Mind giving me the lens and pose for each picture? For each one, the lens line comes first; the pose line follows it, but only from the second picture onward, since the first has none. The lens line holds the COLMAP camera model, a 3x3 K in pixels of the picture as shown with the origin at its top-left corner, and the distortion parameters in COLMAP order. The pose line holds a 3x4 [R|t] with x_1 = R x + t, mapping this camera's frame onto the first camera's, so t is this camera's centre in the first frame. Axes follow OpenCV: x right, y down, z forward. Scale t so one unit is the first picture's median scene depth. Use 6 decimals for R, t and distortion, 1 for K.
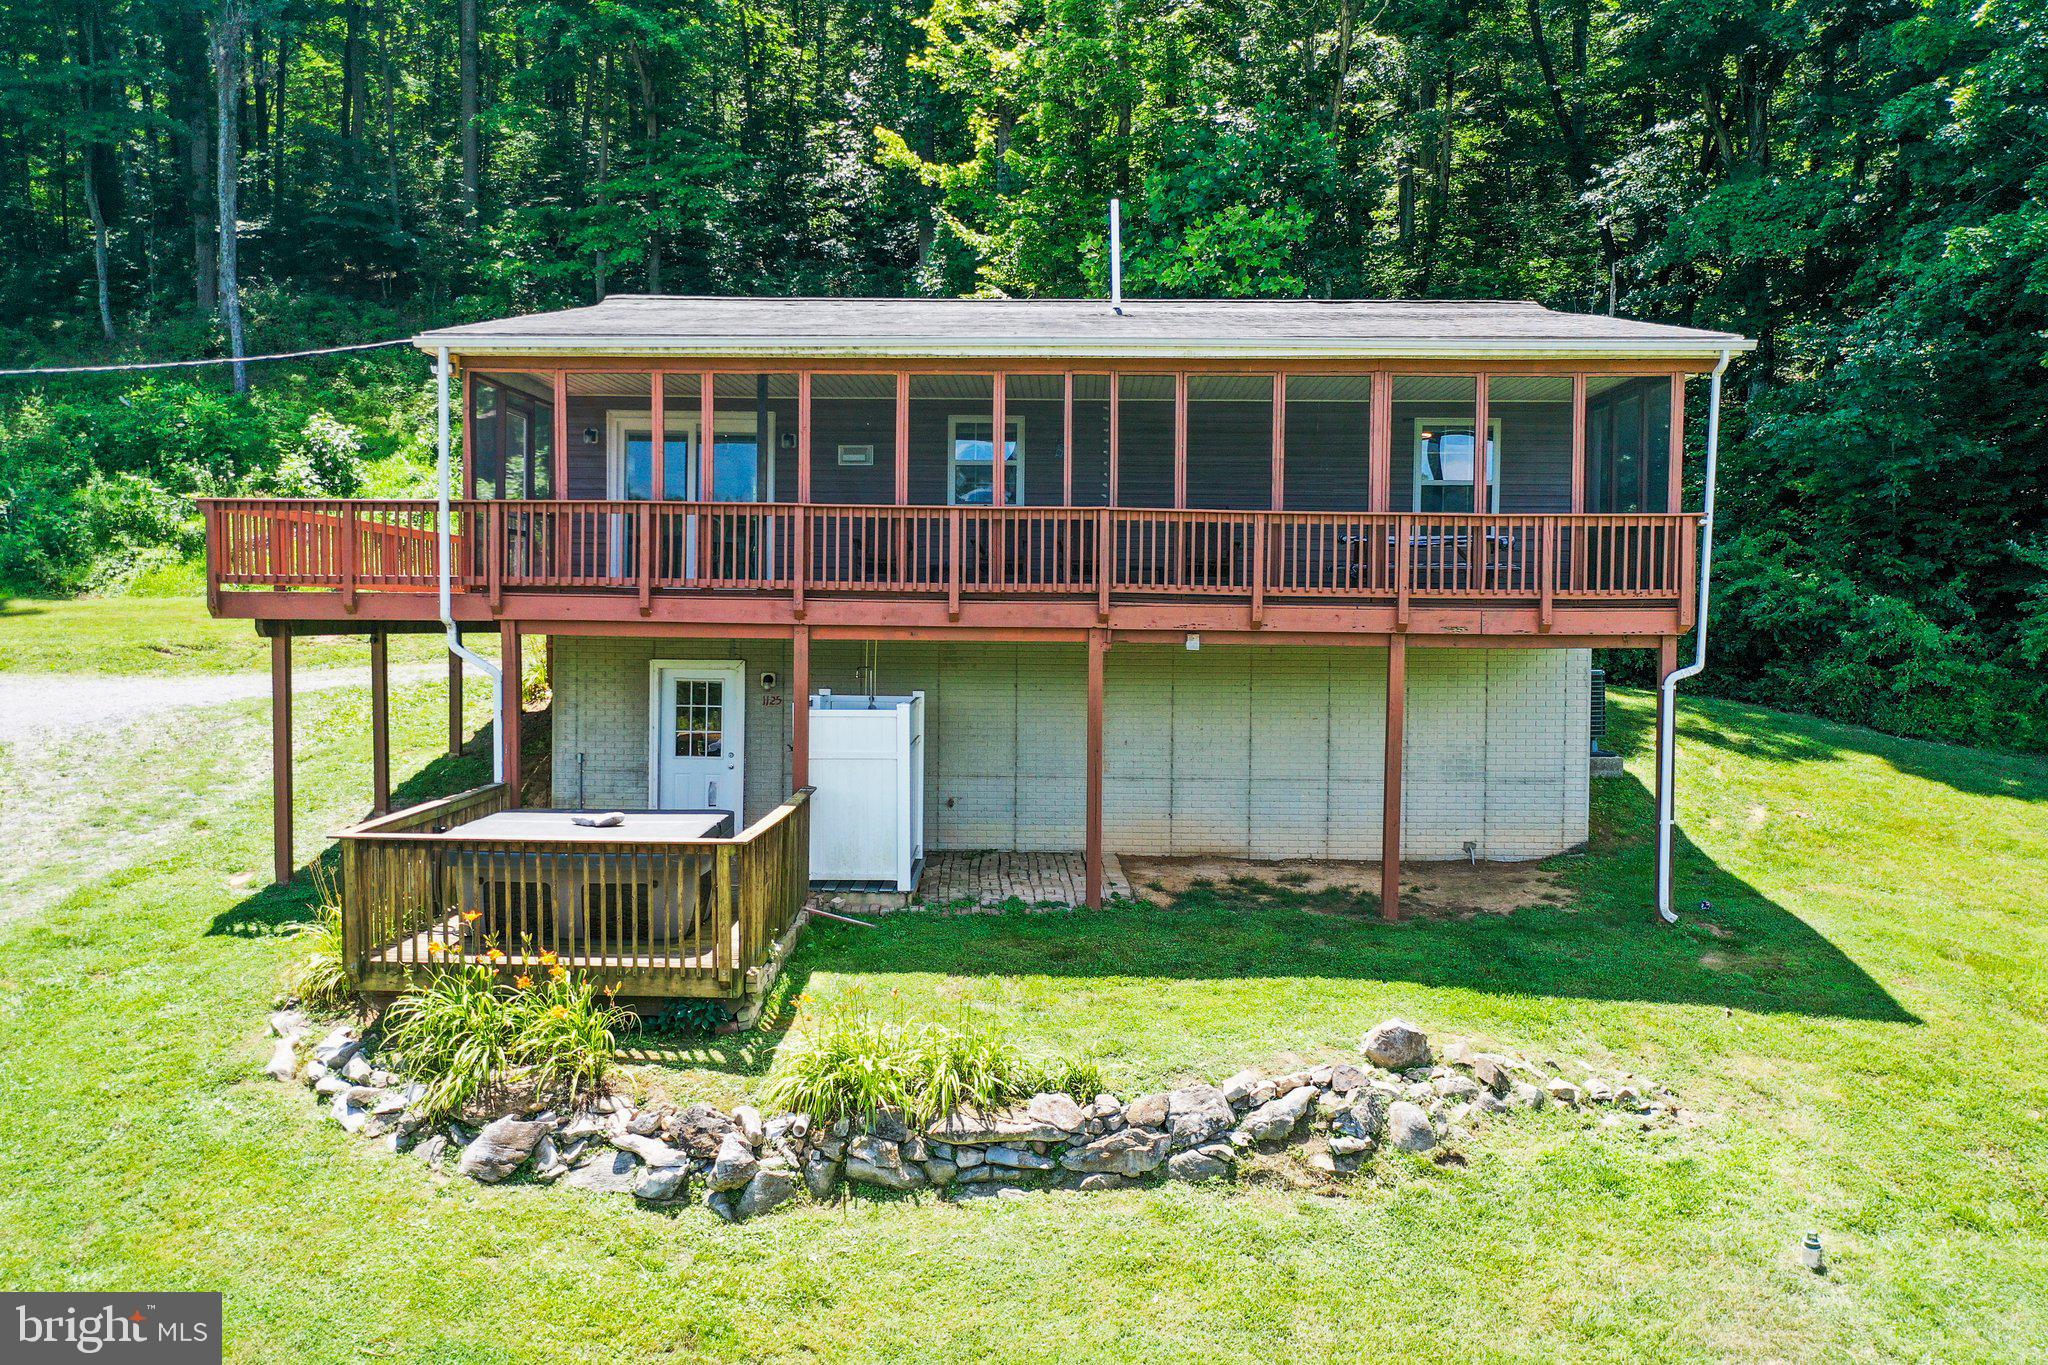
lens RADIAL K [[1495.7, 0, 1024.0], [0, 1495.7, 682.5], [0, 0, 1]] dist [0.002859, 0.001427]
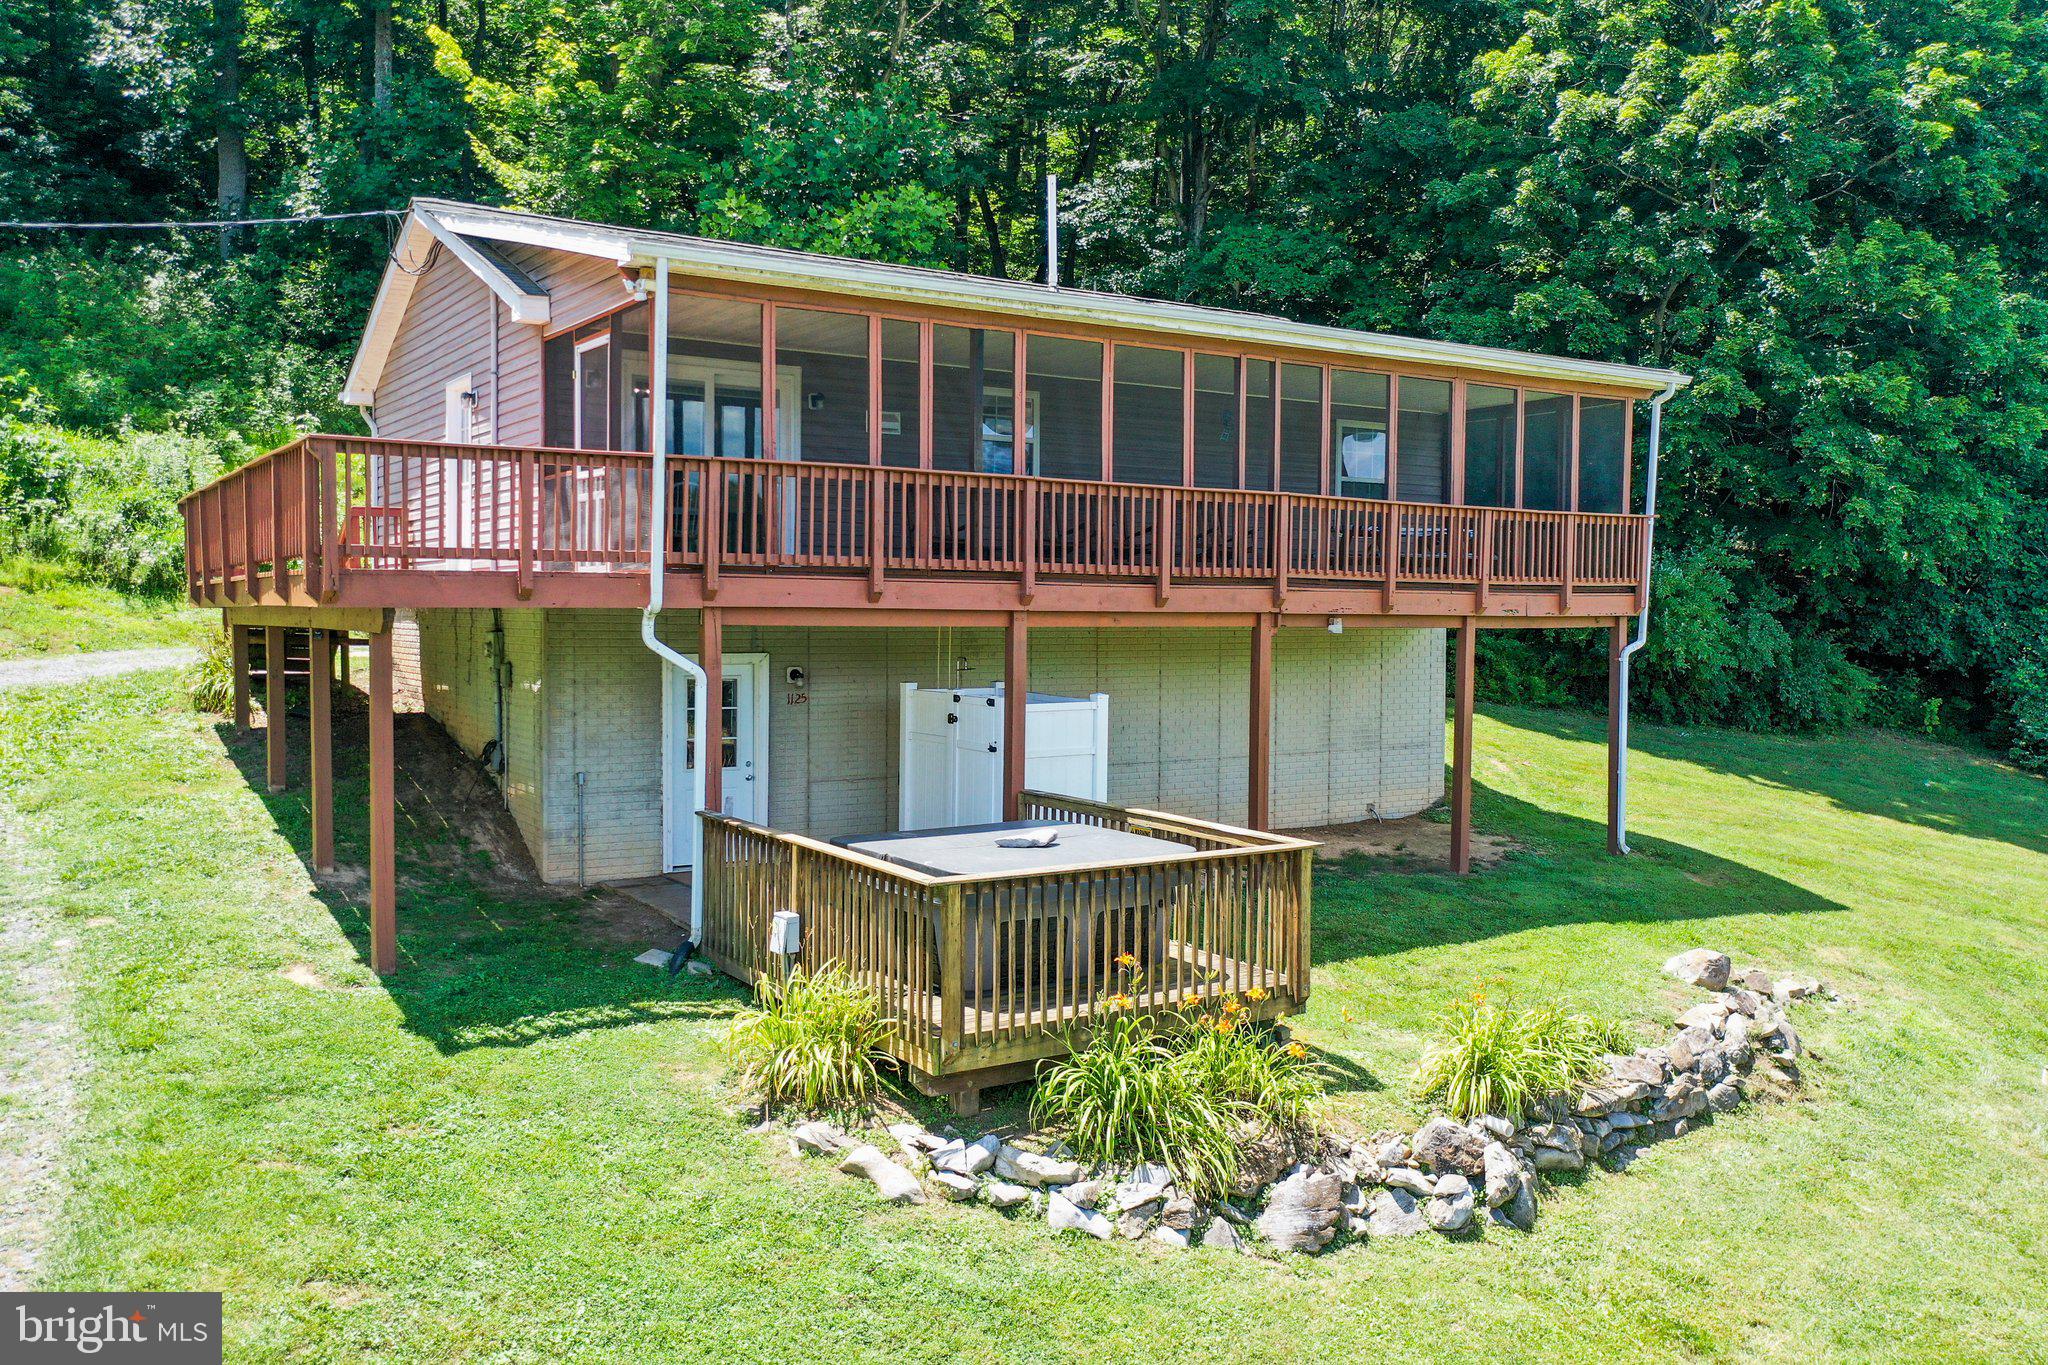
lens RADIAL K [[1619.4, 0, 1012.4], [0, 1619.4, 604.2], [0, 0, 1]] dist [-0.005169, 0.000545]
pose [[0.821177, -0.003532, 0.570663, -0.702243], [0.019343, 0.999579, -0.021647, -0.021706], [-0.570346, 0.028814, 0.820899, 0.204724]]
